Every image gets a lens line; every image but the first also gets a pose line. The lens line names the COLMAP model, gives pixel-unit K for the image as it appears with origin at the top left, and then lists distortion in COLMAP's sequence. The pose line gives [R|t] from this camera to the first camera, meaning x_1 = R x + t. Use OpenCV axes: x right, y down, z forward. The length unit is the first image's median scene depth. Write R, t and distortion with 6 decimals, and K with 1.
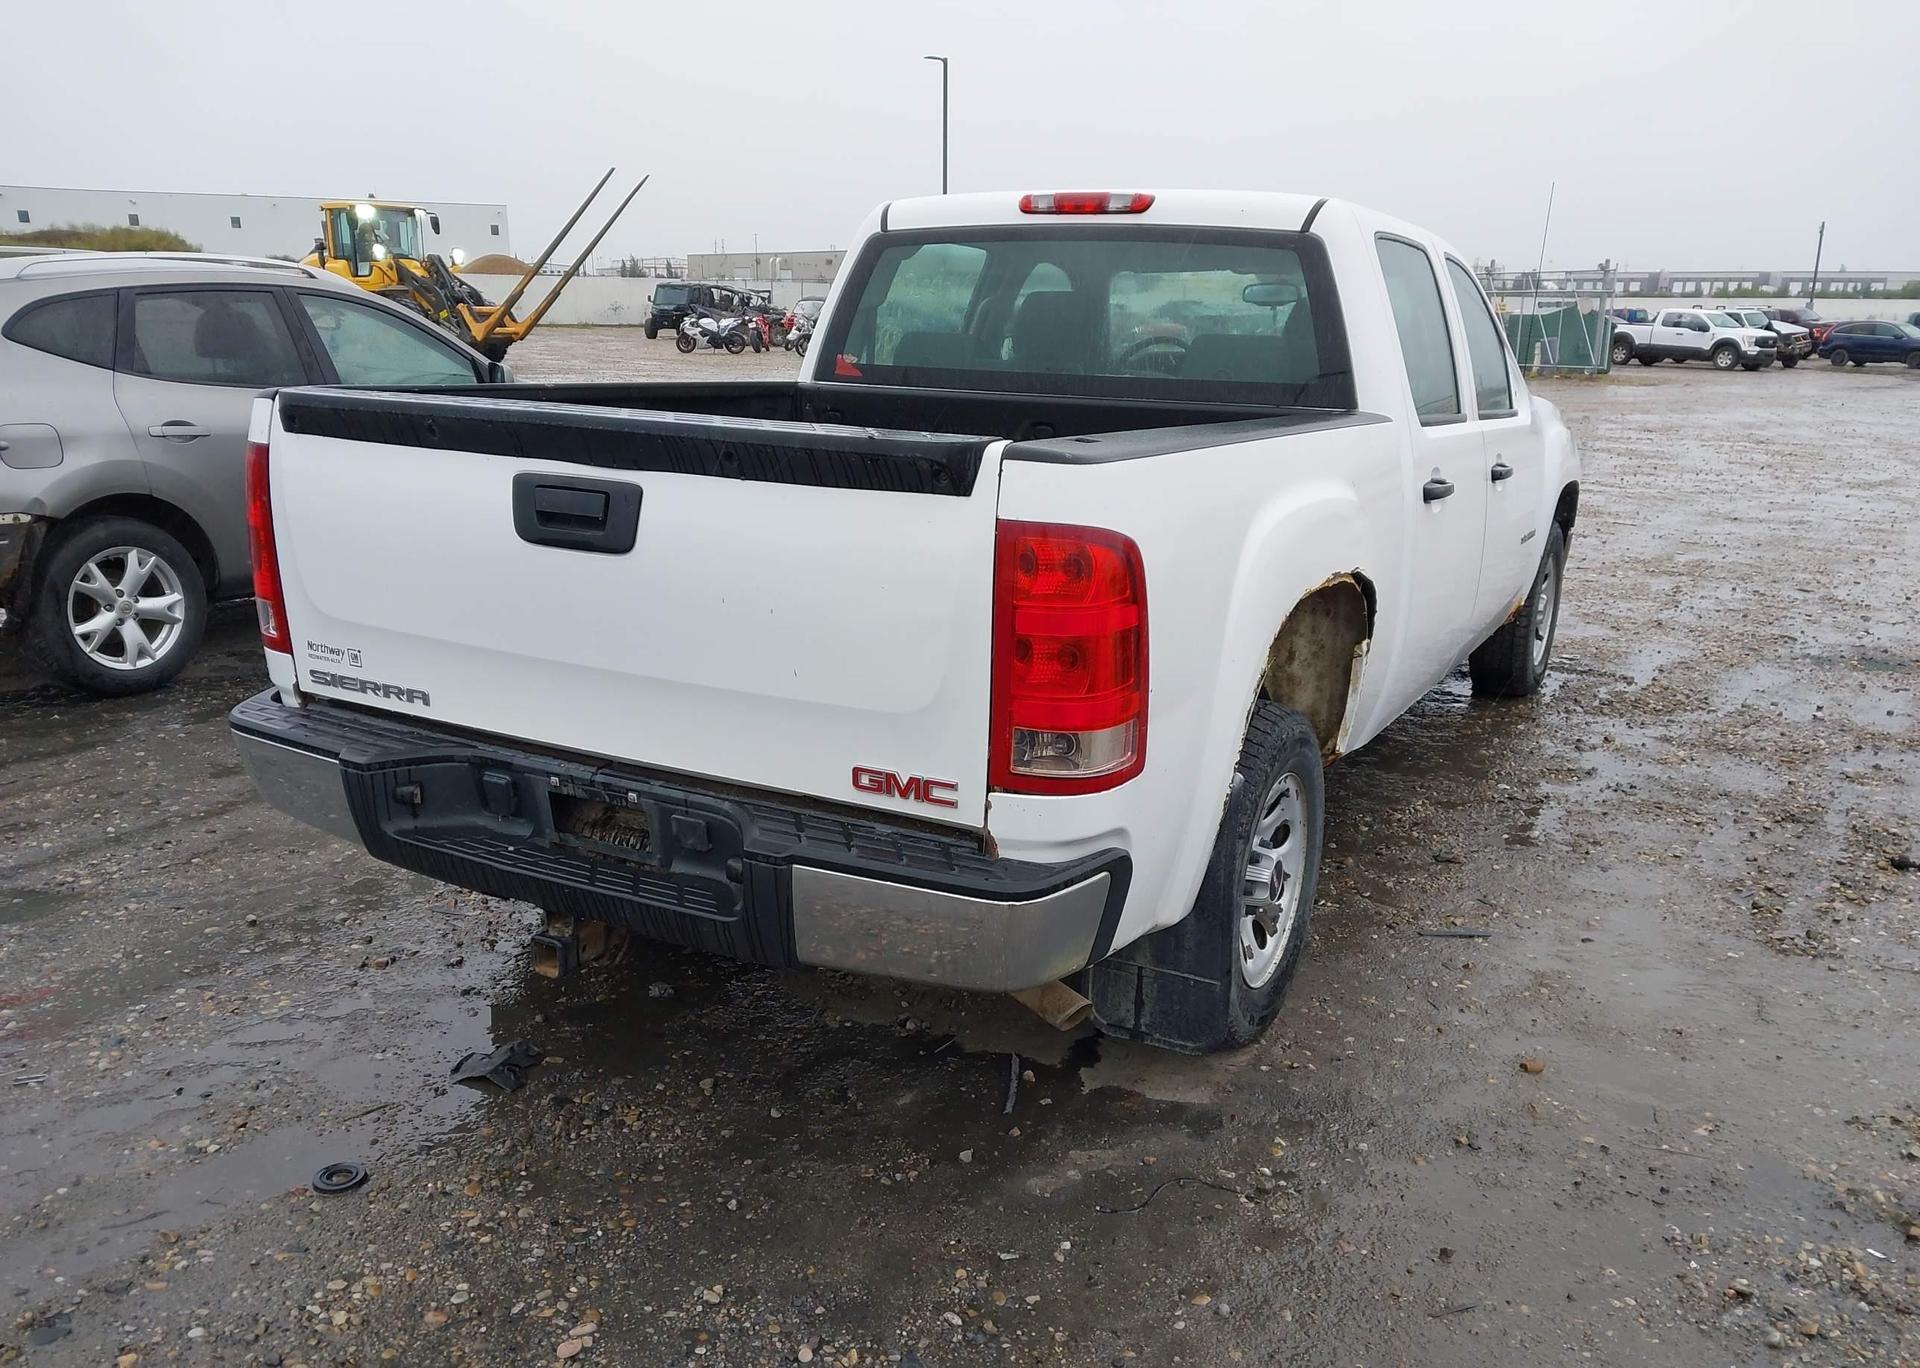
lens RADIAL K [[1521.6, 0, 960.0], [0, 1521.6, 684.0], [0, 0, 1]] dist [0.127003, -0.166928]
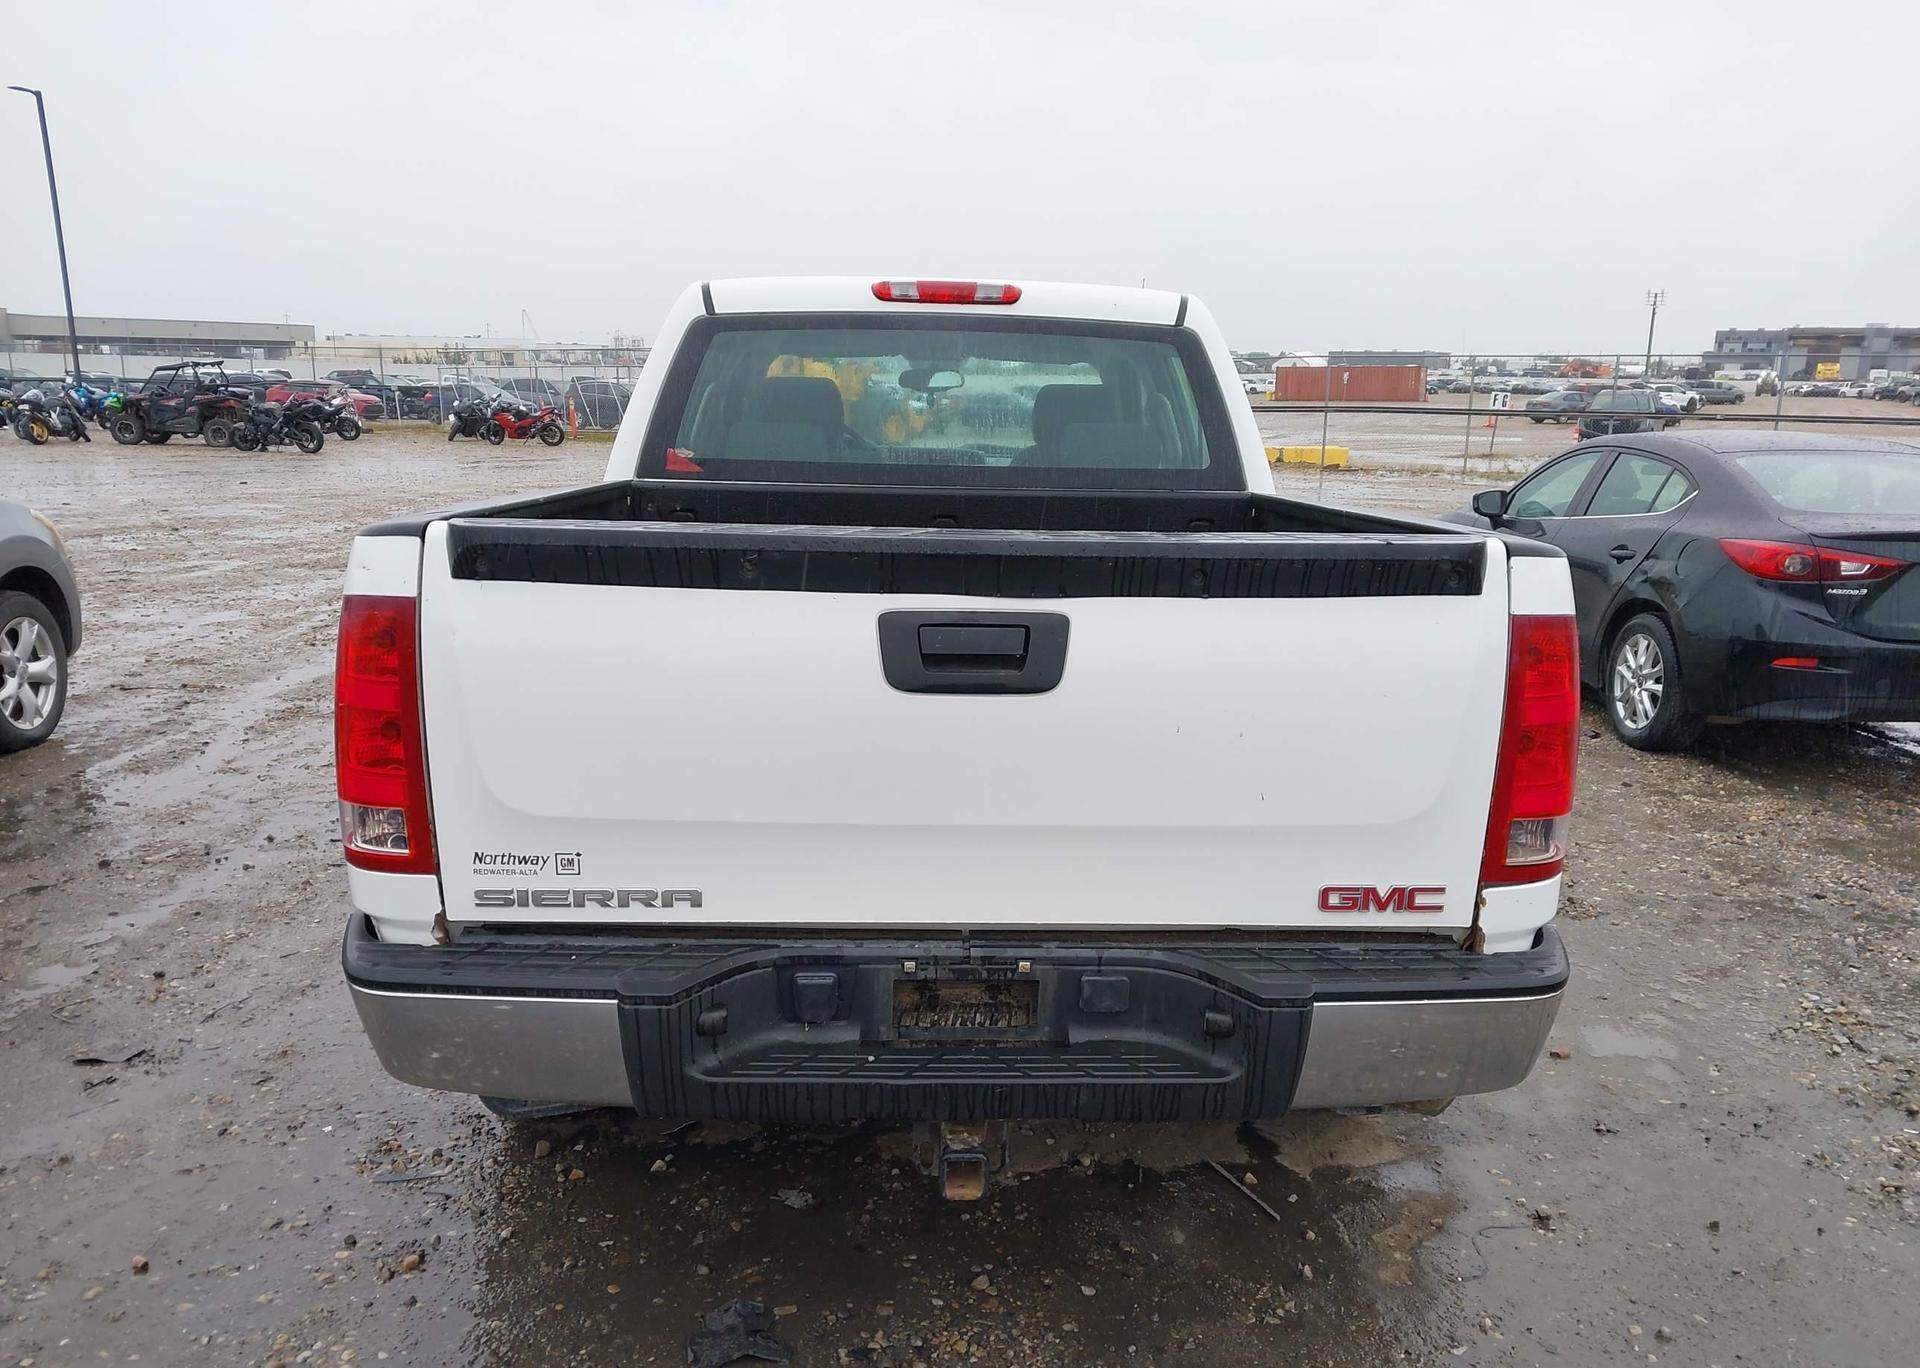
lens RADIAL K [[1521.6, 0, 960.0], [0, 1521.6, 684.0], [0, 0, 1]] dist [0.127003, -0.166928]
pose [[0.859220, -0.104926, 0.500731, -0.602294], [0.125307, 0.992092, -0.007130, -0.076850], [-0.496023, 0.068871, 0.865574, 0.226577]]
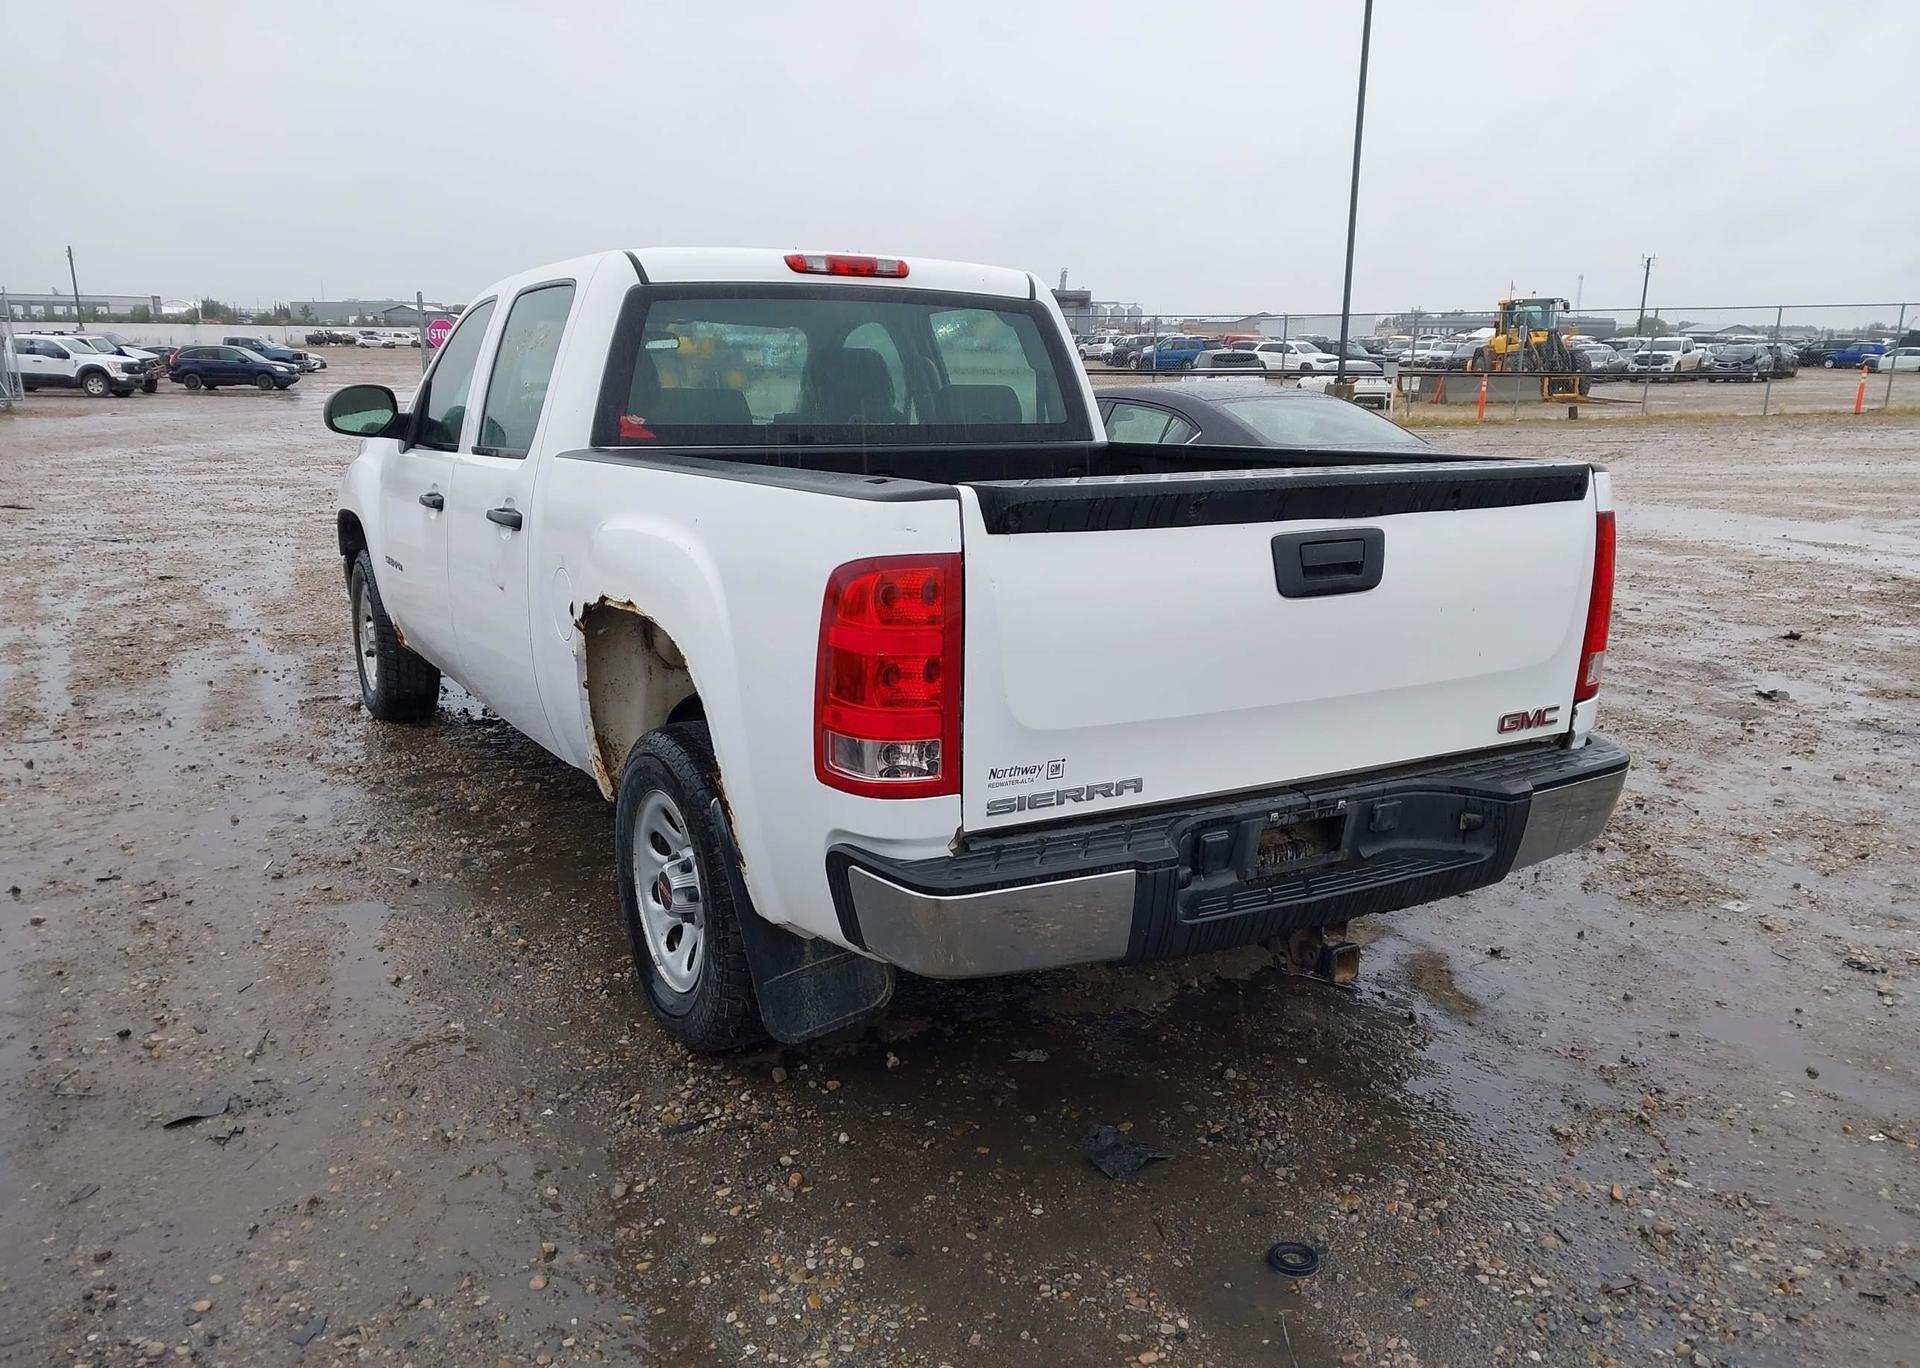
lens RADIAL K [[1521.6, 0, 960.0], [0, 1521.6, 684.0], [0, 0, 1]] dist [0.127003, -0.166928]
pose [[0.506389, -0.197329, 0.839424, -1.172353], [0.208617, 0.972582, 0.102781, -0.171267], [-0.836689, 0.123071, 0.533670, 0.557918]]
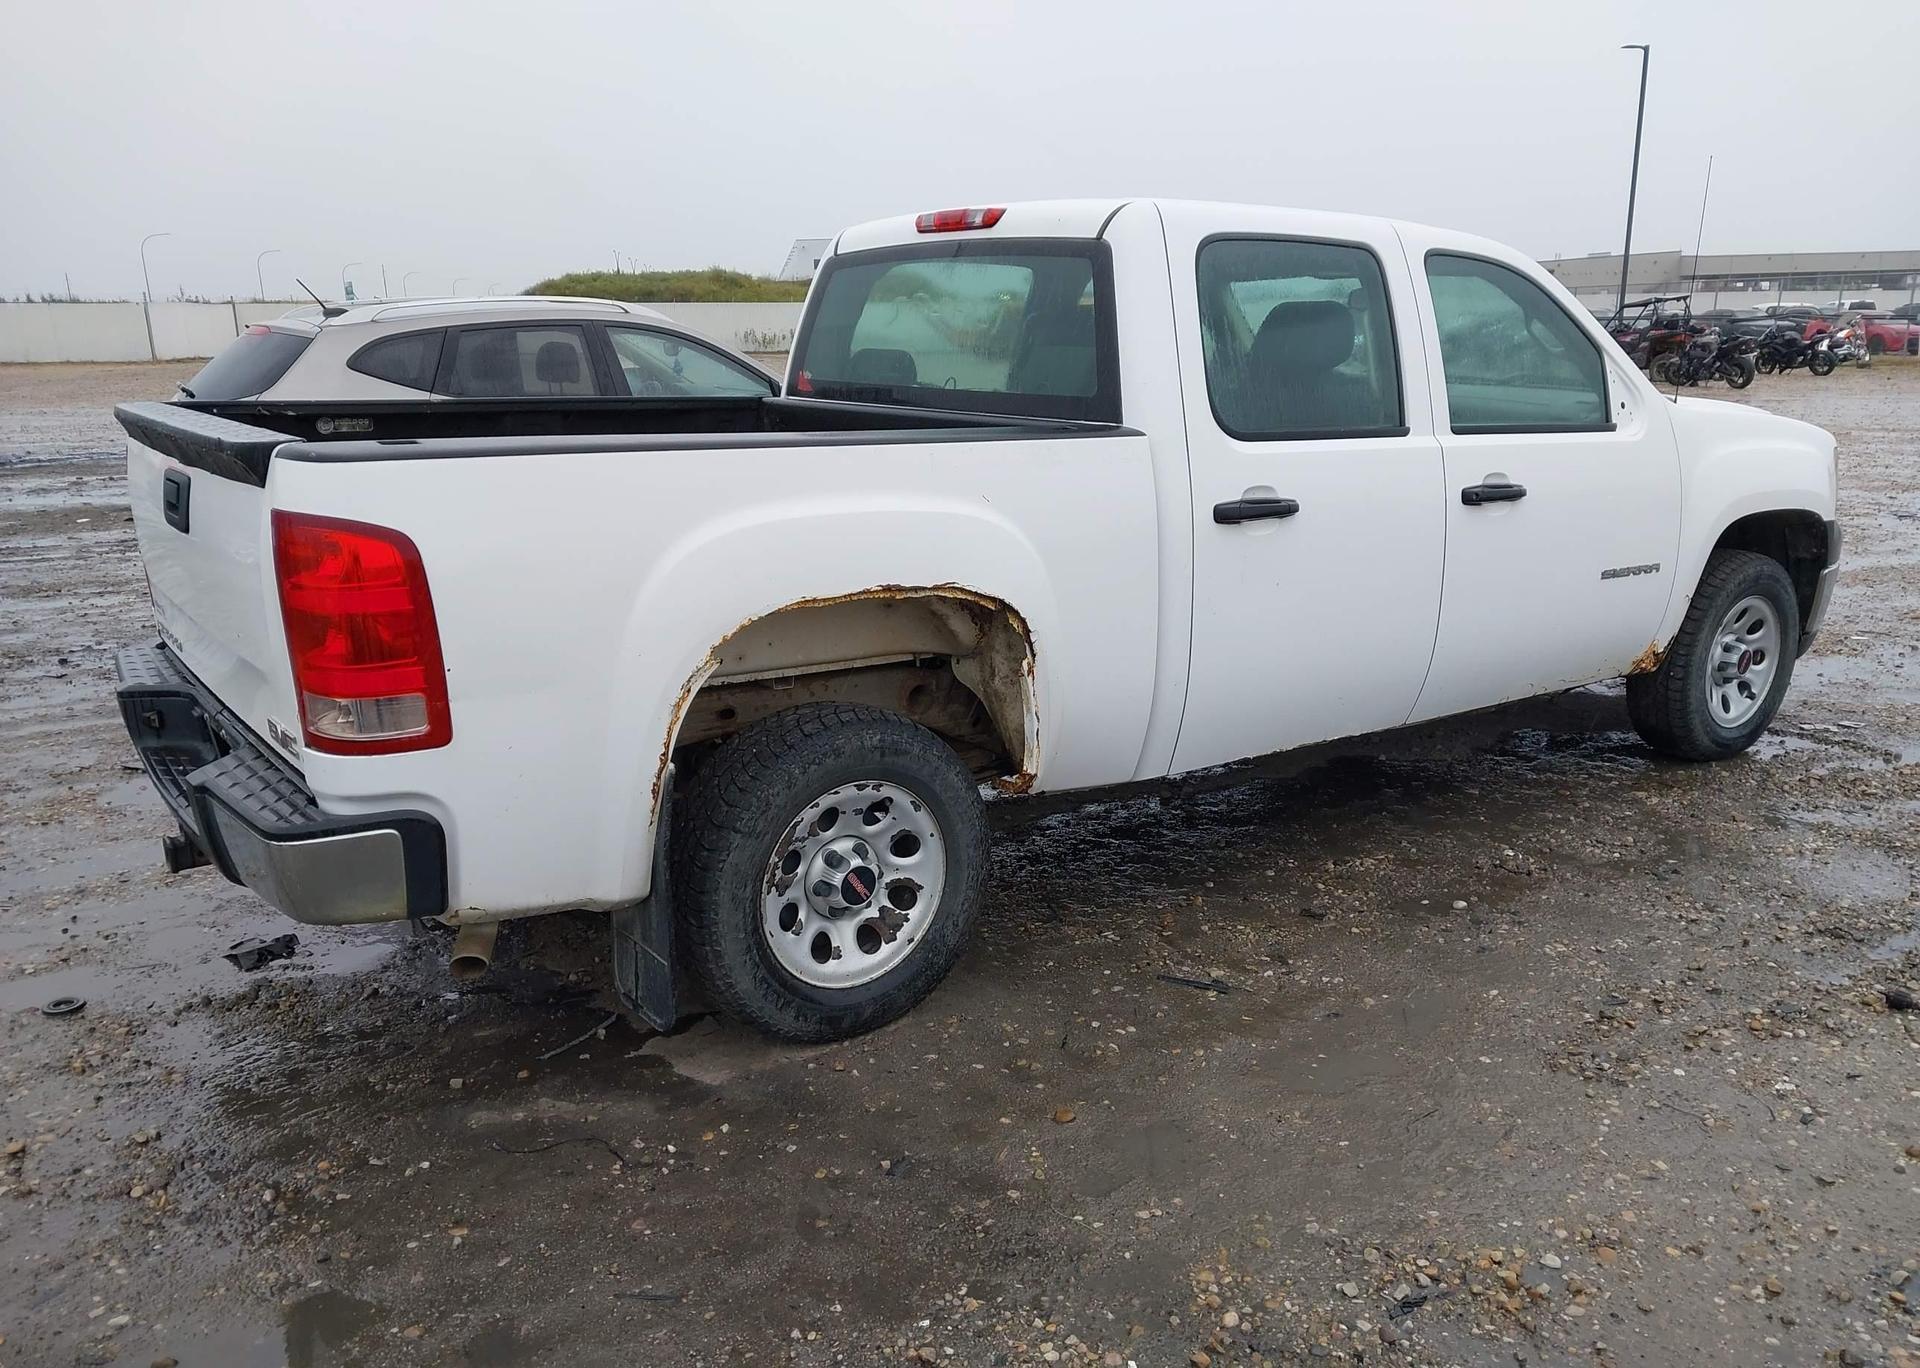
lens RADIAL K [[1521.6, 0, 960.0], [0, 1521.6, 684.0], [0, 0, 1]] dist [0.127003, -0.166928]
pose [[0.902685, 0.072970, -0.424069, 0.749212], [-0.077439, 0.996974, 0.006711, -0.018101], [0.423276, 0.026781, 0.905605, 0.121842]]
